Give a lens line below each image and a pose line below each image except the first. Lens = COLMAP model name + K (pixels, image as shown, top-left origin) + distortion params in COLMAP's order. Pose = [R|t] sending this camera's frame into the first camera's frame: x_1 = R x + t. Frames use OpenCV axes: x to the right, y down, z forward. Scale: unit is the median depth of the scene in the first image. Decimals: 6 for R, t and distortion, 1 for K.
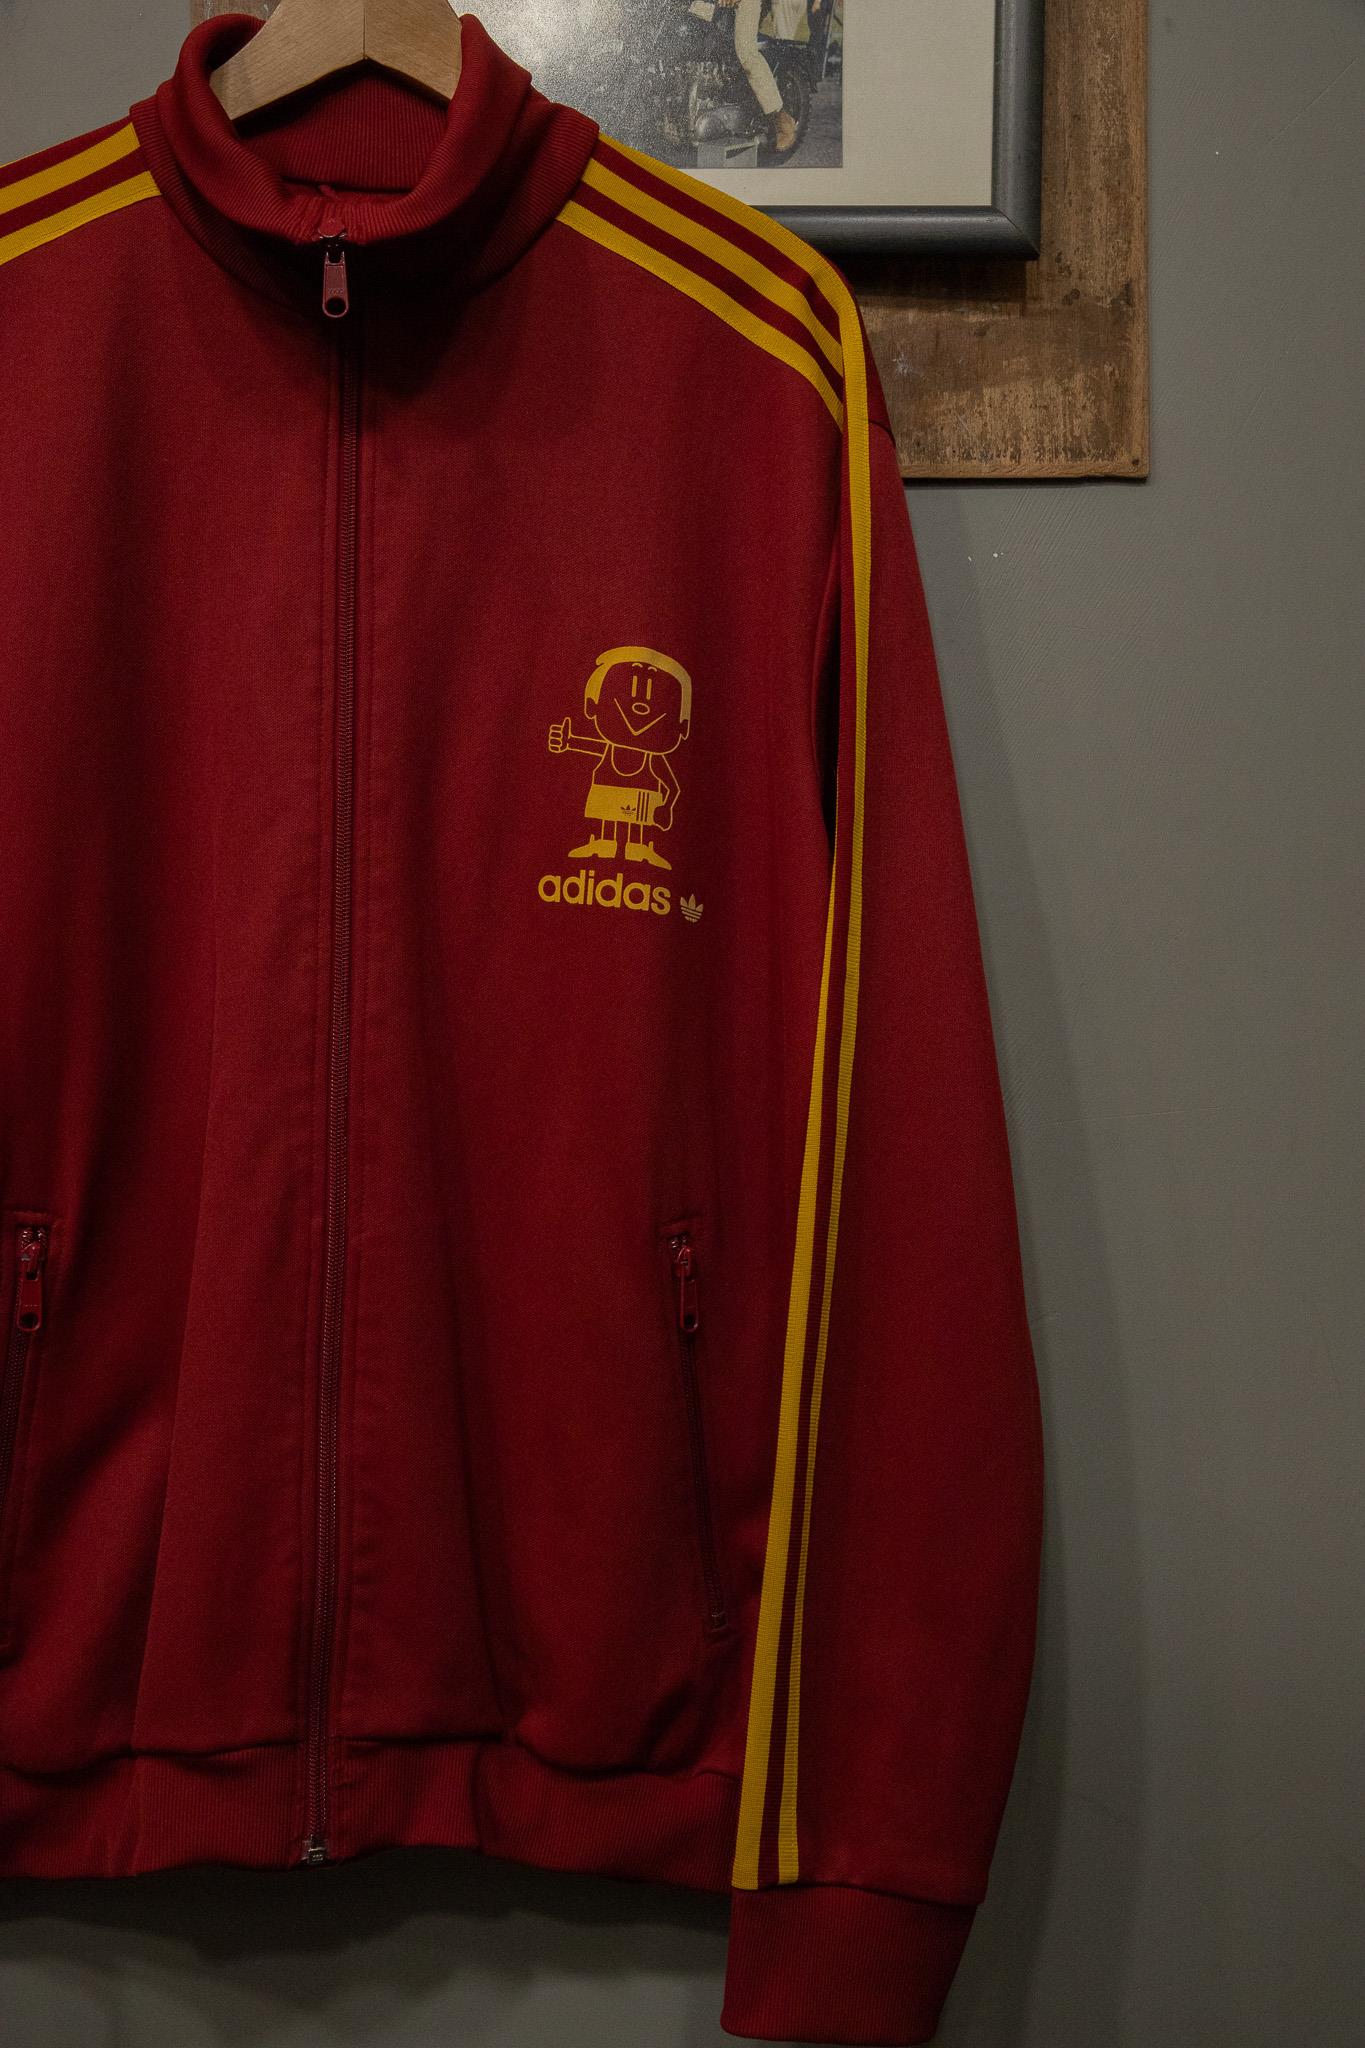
lens RADIAL K [[2361.6, 0, 675.7], [0, 2361.6, 1023.8], [0, 0, 1]] dist [0.033346, 0.000000]
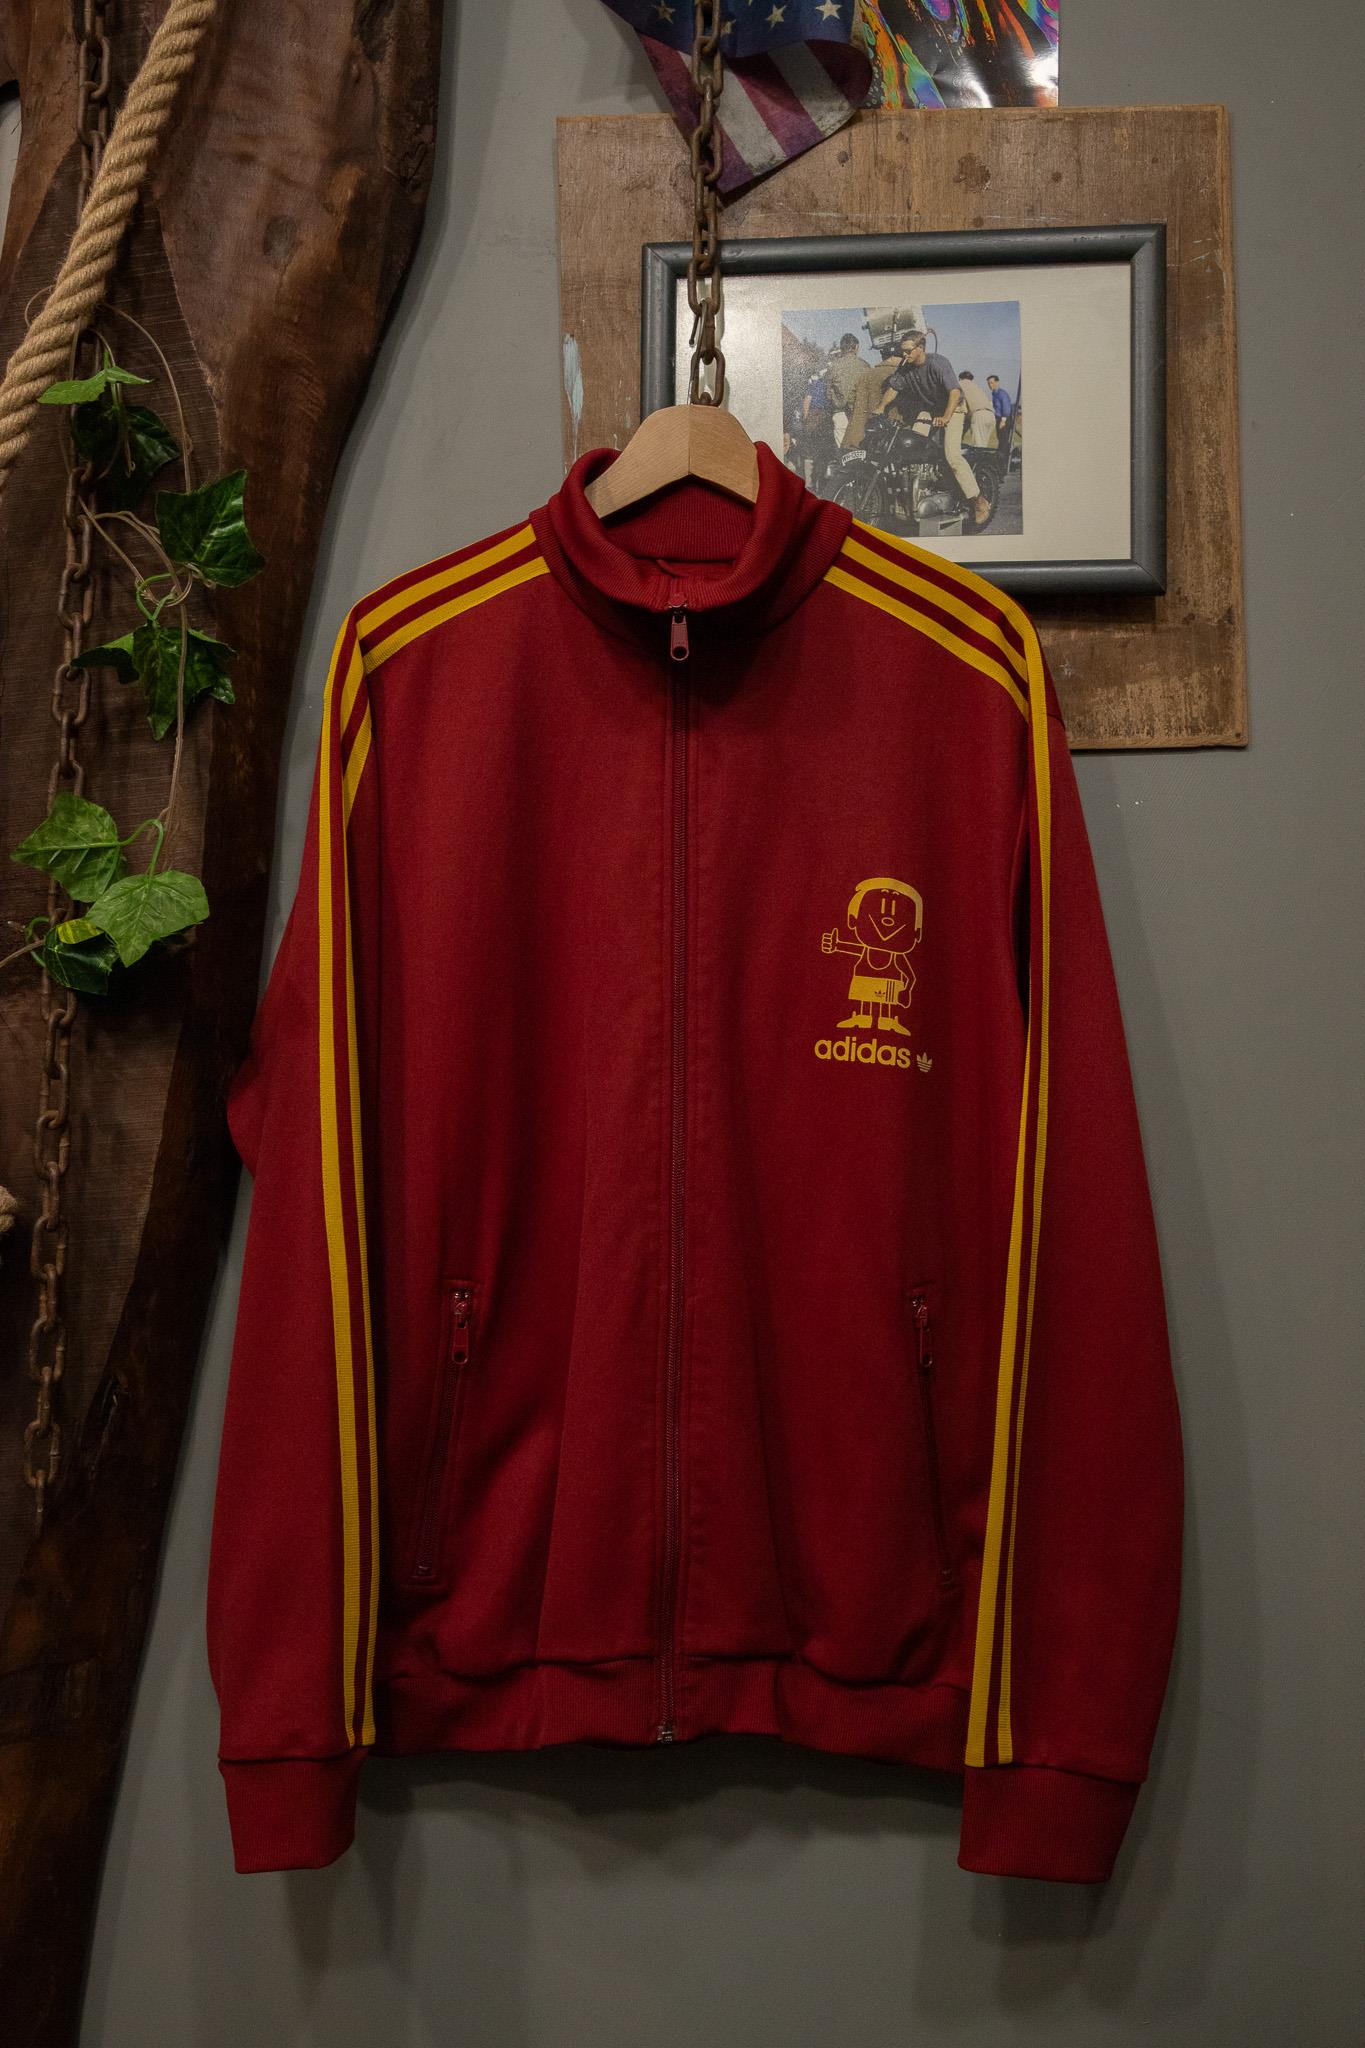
lens RADIAL K [[1924.7, 0, 692.8], [0, 1924.7, 1026.1], [0, 0, 1]] dist [-0.020480, 0.000000]
pose [[0.997355, -0.008154, -0.072222, -0.048216], [0.005177, 0.999133, -0.041301, -0.024419], [0.072496, 0.040817, 0.996533, -0.148323]]
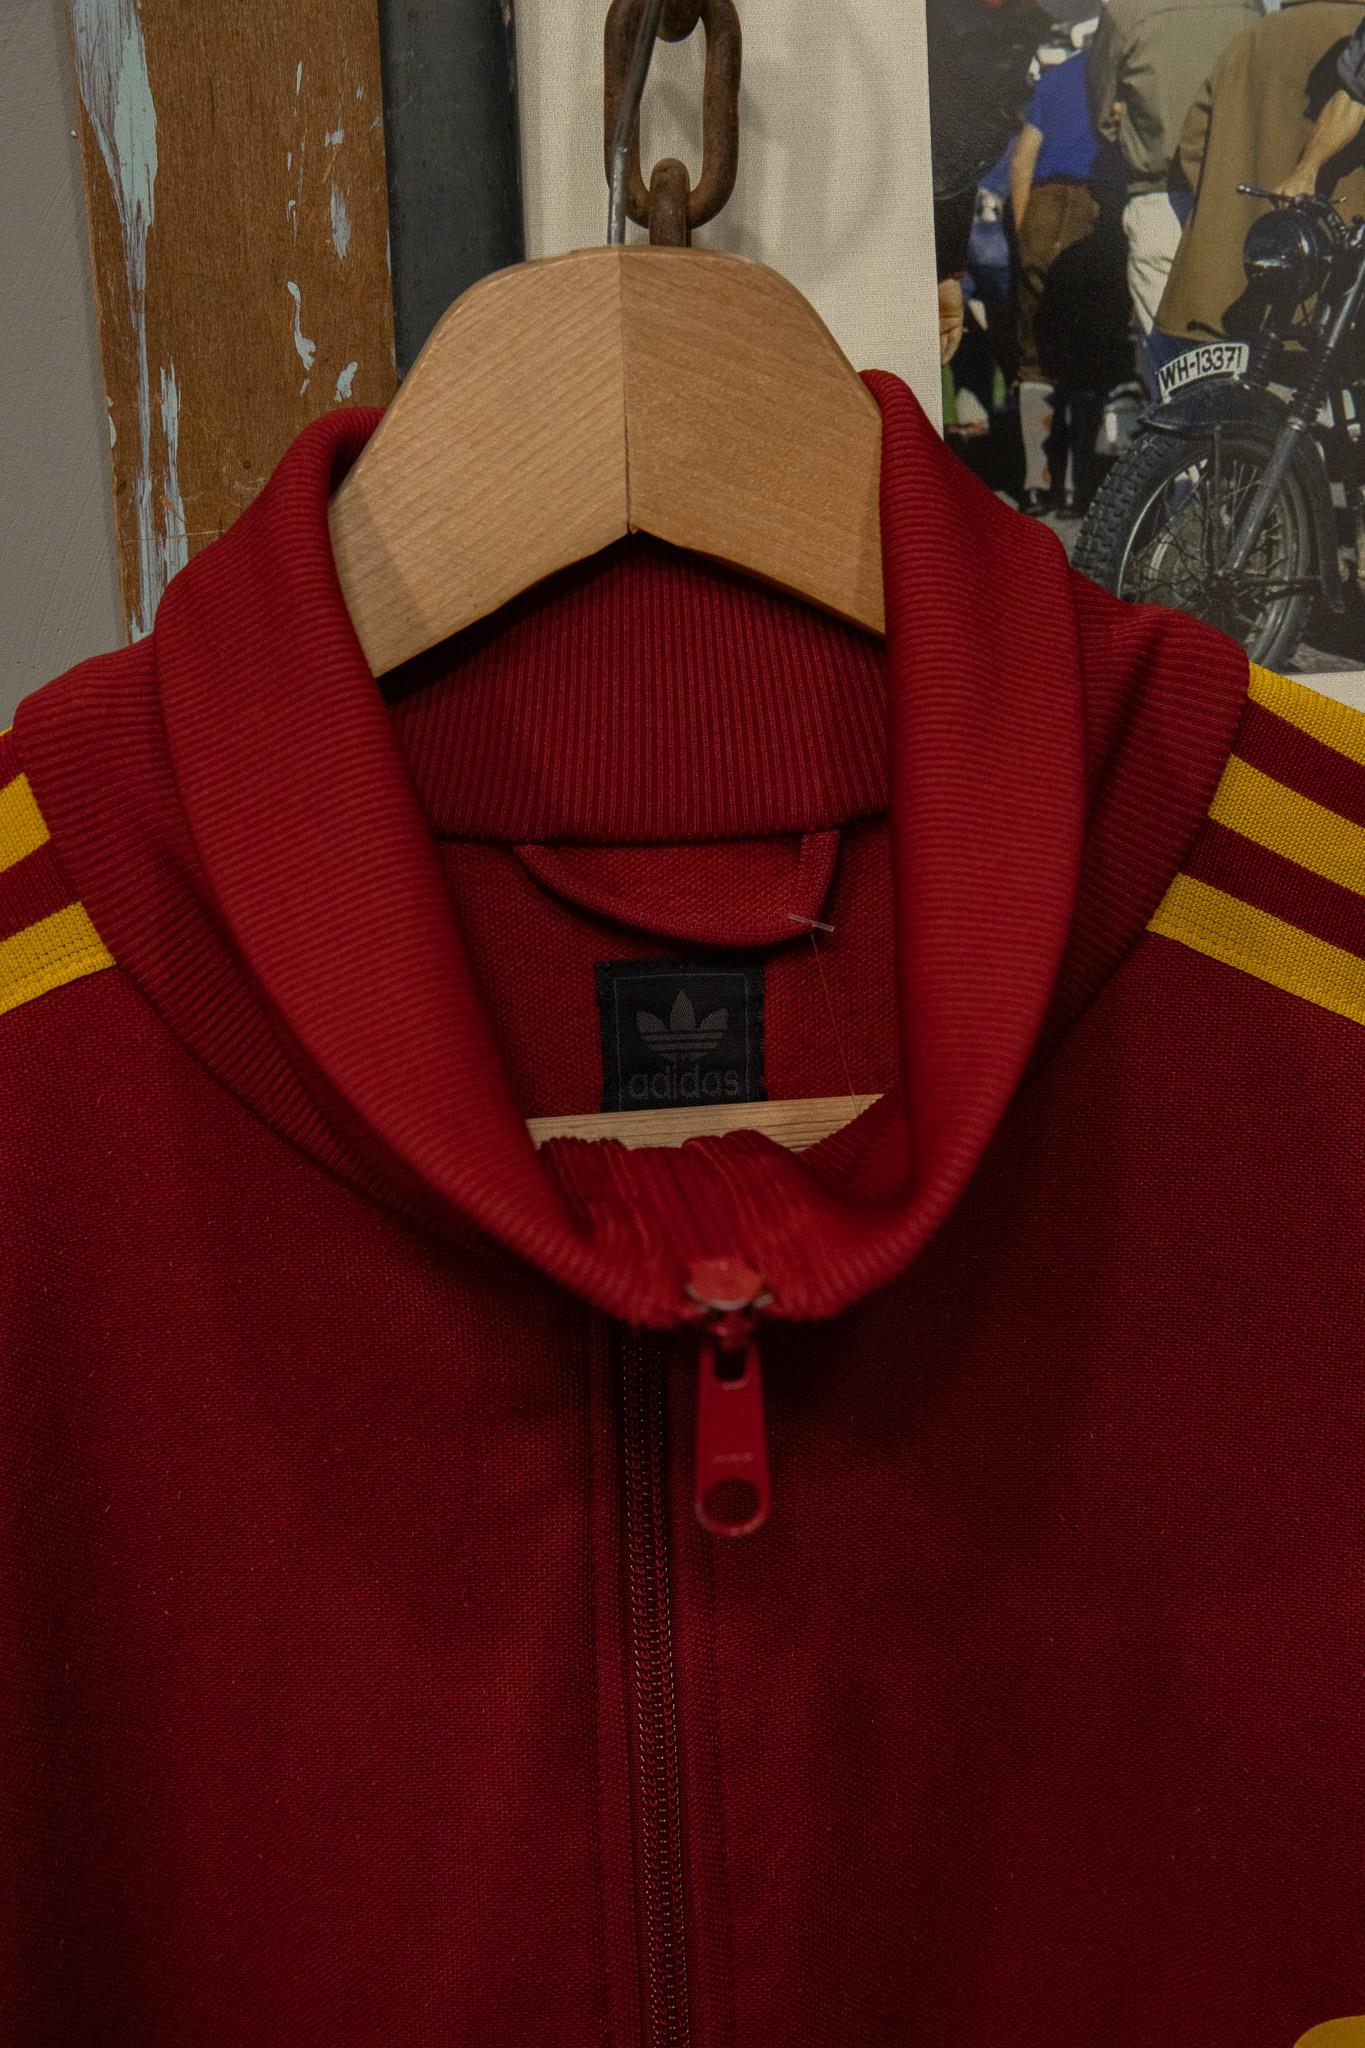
lens RADIAL K [[4221.0, 0, 684.4], [0, 4221.0, 1022.0], [0, 0, 1]] dist [0.304408, 0.000000]
pose [[0.995280, -0.055134, 0.079863, -0.183480], [0.044850, 0.991106, 0.125290, -0.421885], [-0.086061, -0.121117, 0.988901, 0.340572]]
